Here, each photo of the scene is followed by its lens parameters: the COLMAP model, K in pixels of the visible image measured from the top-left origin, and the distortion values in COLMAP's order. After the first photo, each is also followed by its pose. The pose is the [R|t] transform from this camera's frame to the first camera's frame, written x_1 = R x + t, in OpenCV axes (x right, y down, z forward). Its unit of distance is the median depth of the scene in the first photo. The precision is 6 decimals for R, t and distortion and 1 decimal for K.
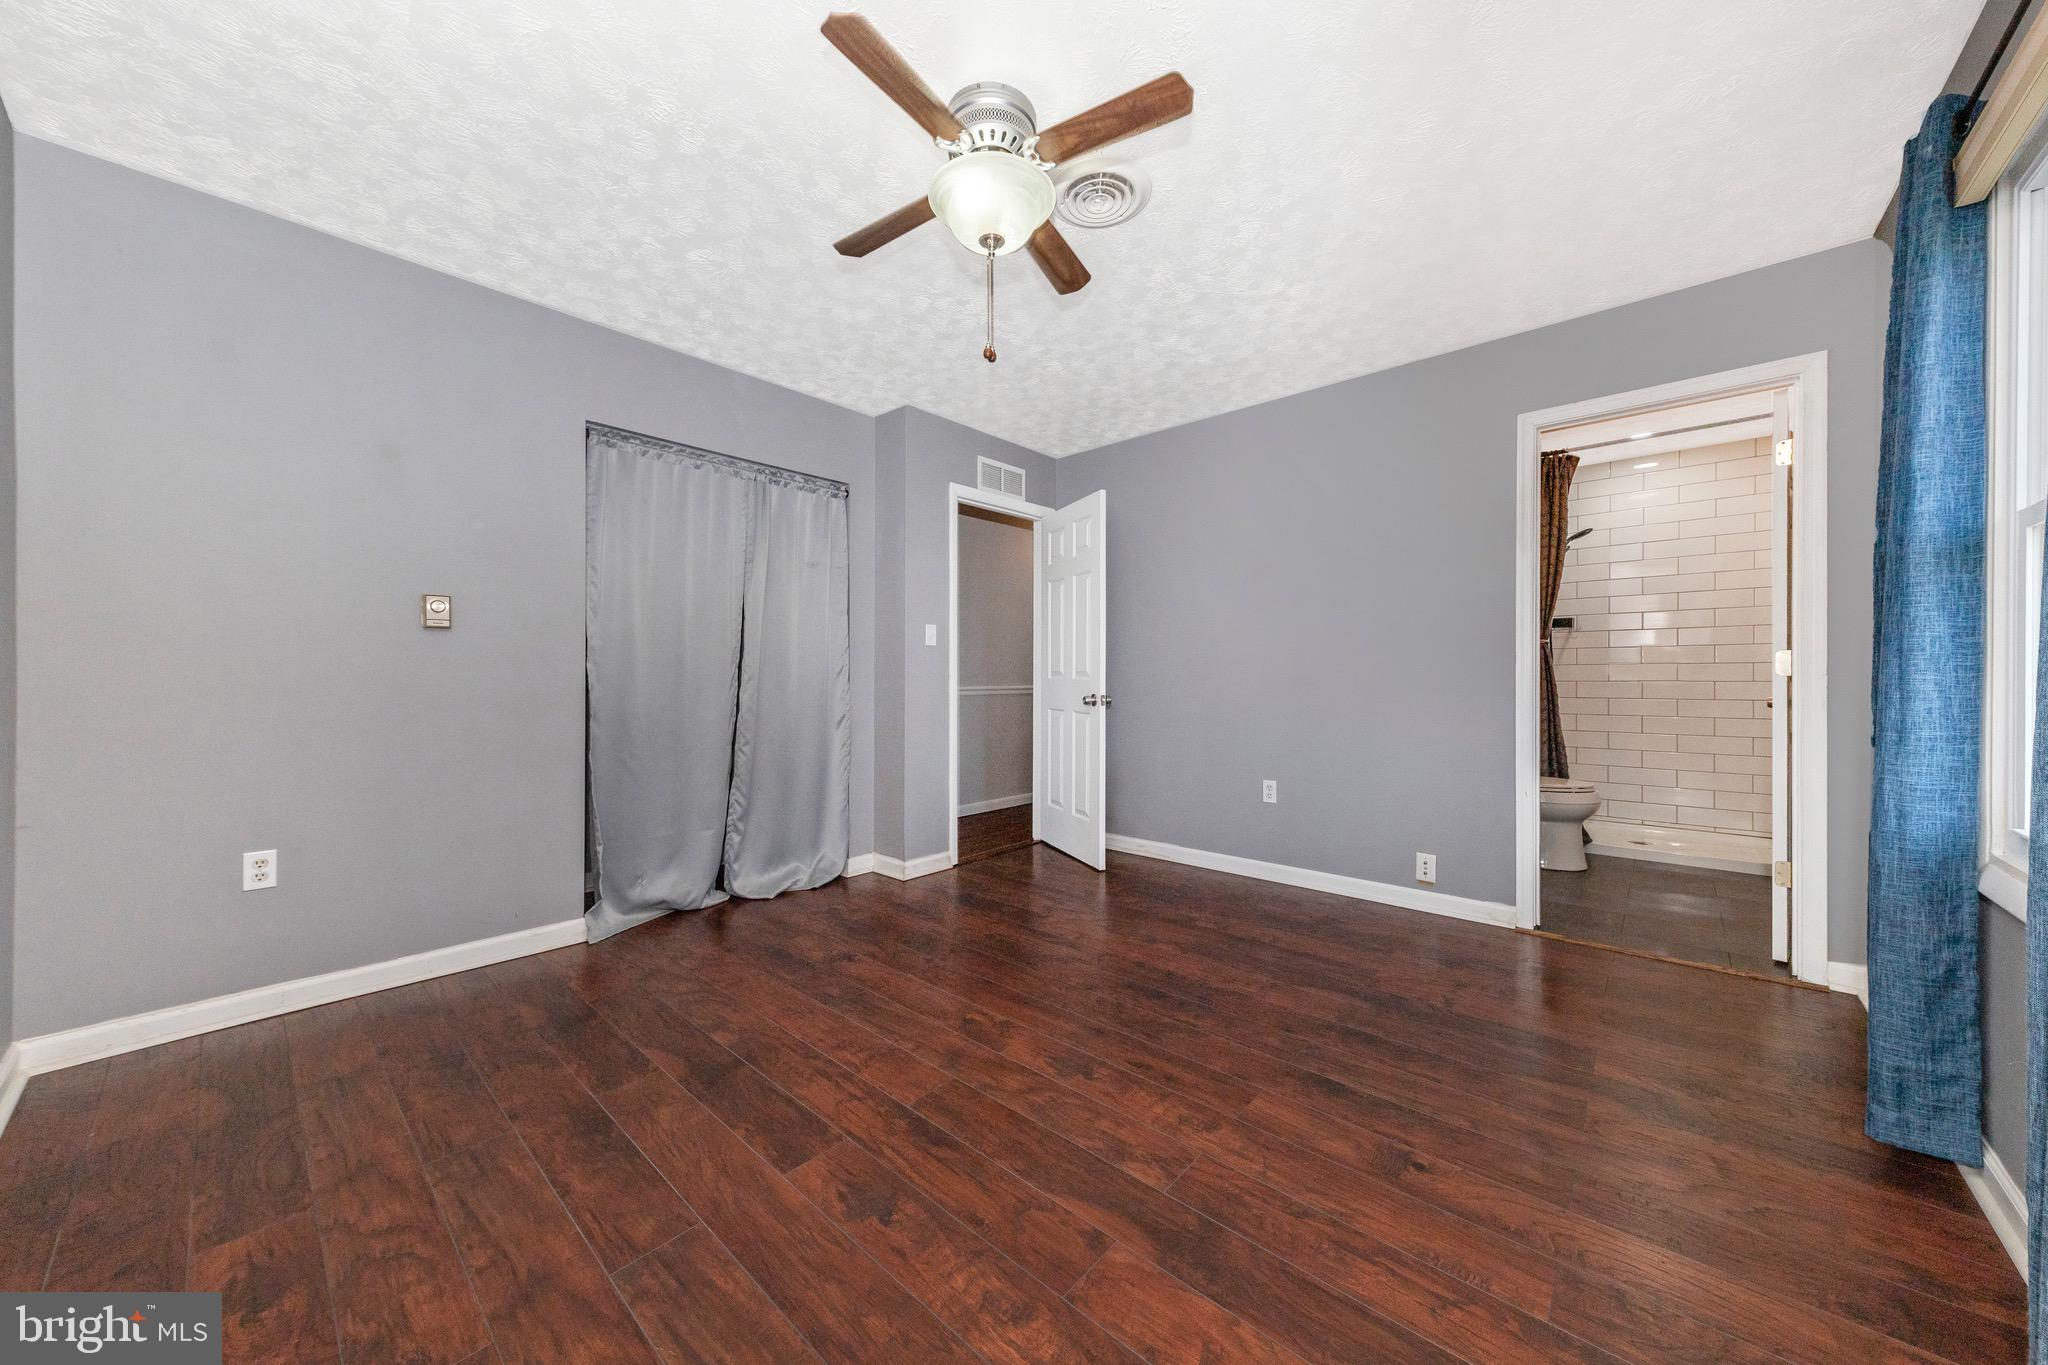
lens RADIAL K [[710.4, 0, 1023.5], [0, 710.4, 646.0], [0, 0, 1]] dist [0.029342, -0.004982]
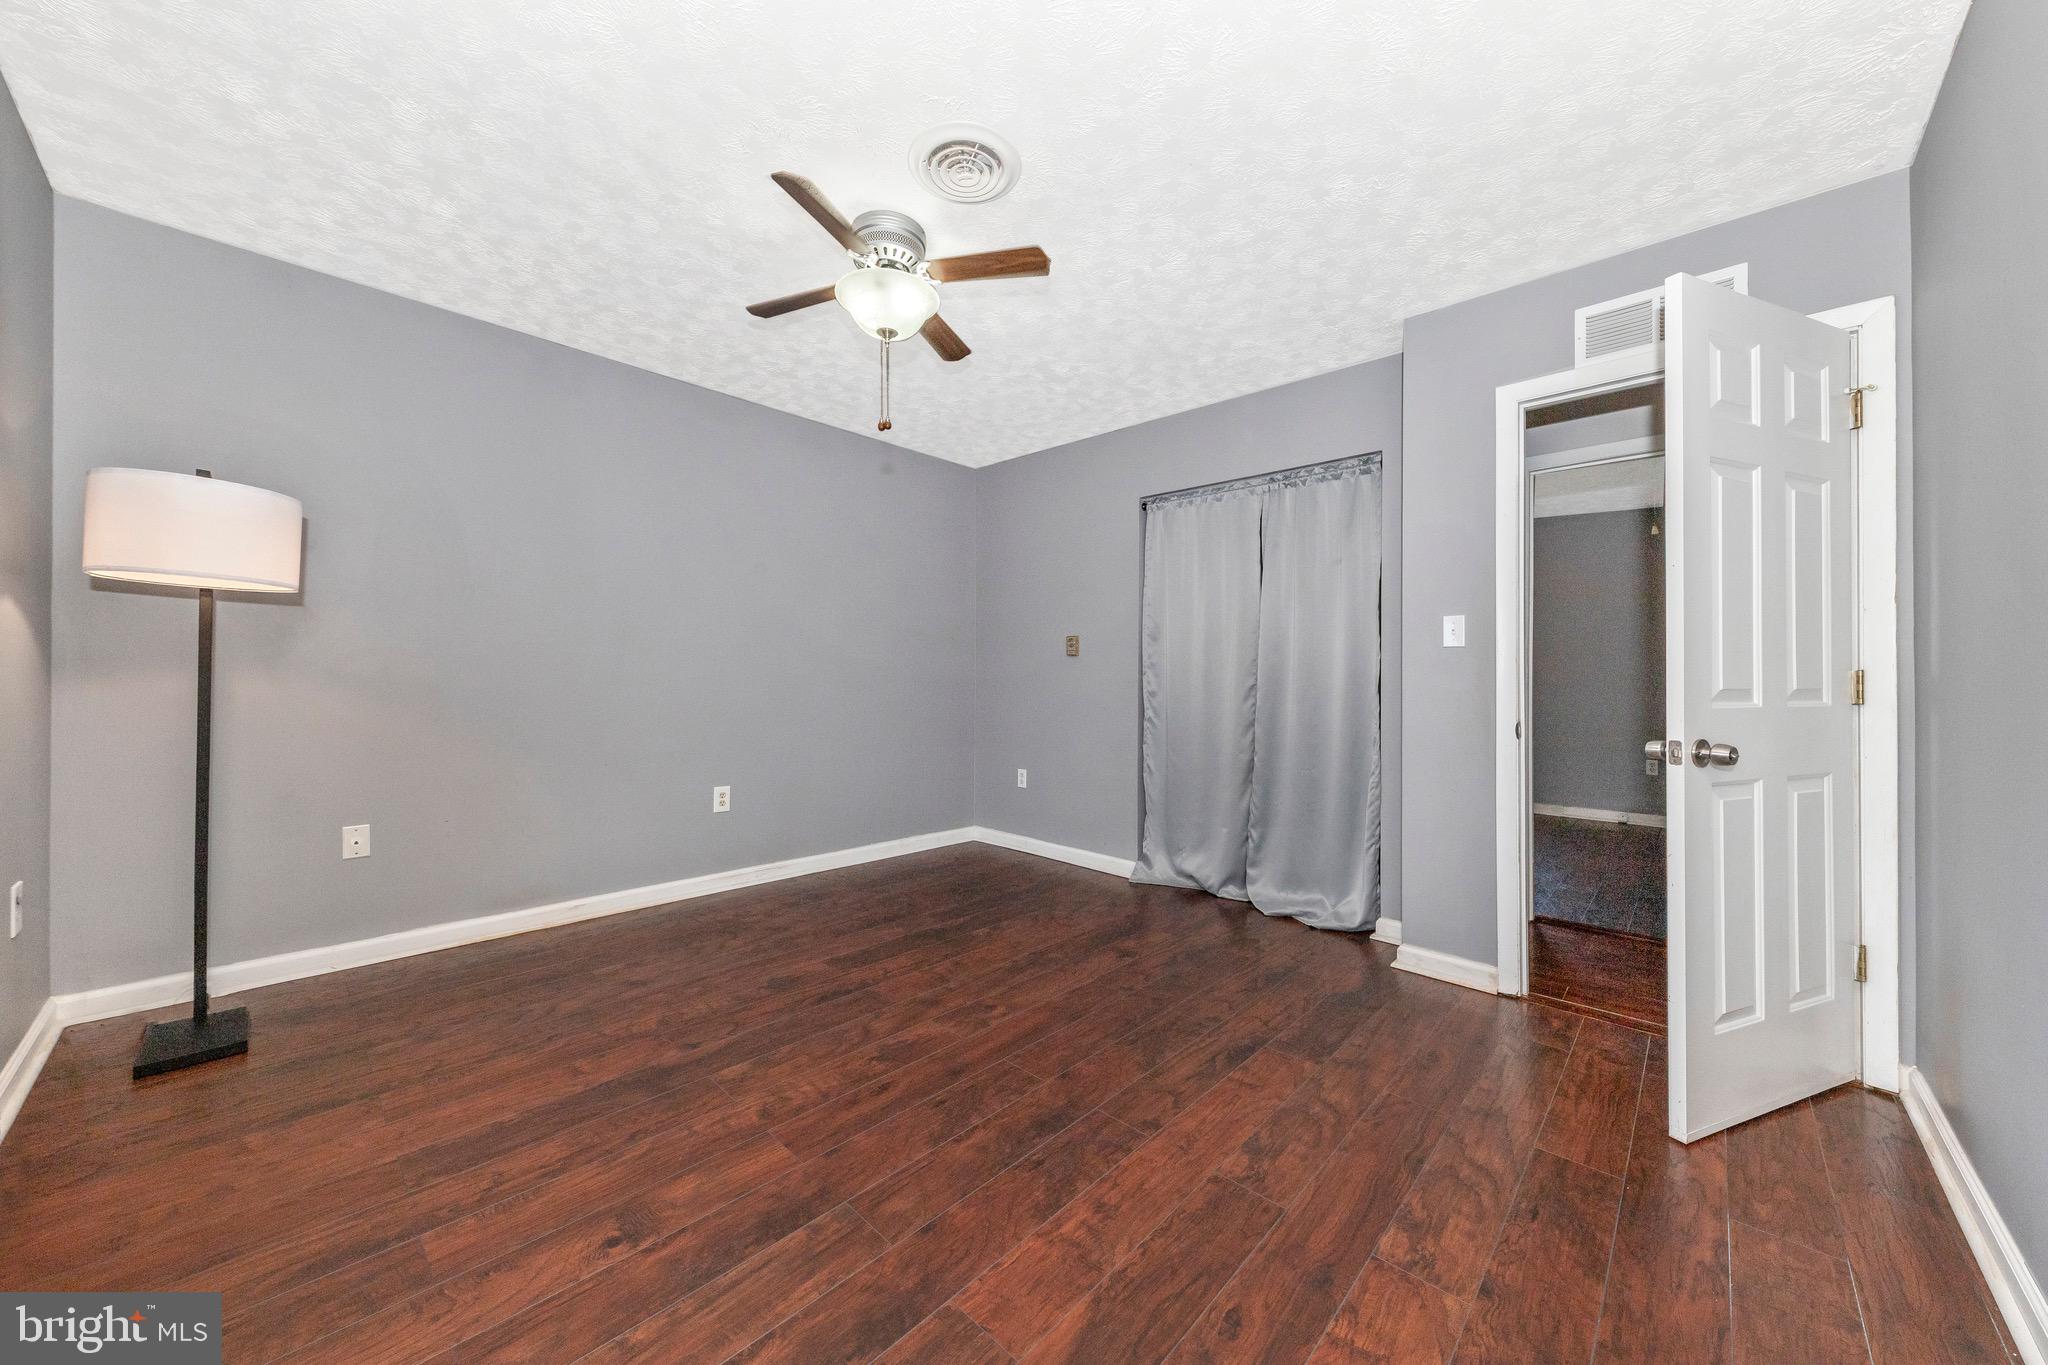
lens RADIAL K [[722.8, 0, 1032.3], [0, 722.8, 669.7], [0, 0, 1]] dist [0.013036, -0.003427]
pose [[-0.023461, -0.016138, -0.999594, 1.034954], [0.028286, 0.999459, -0.016800, 0.037982], [0.999325, -0.028669, -0.022991, 1.120583]]
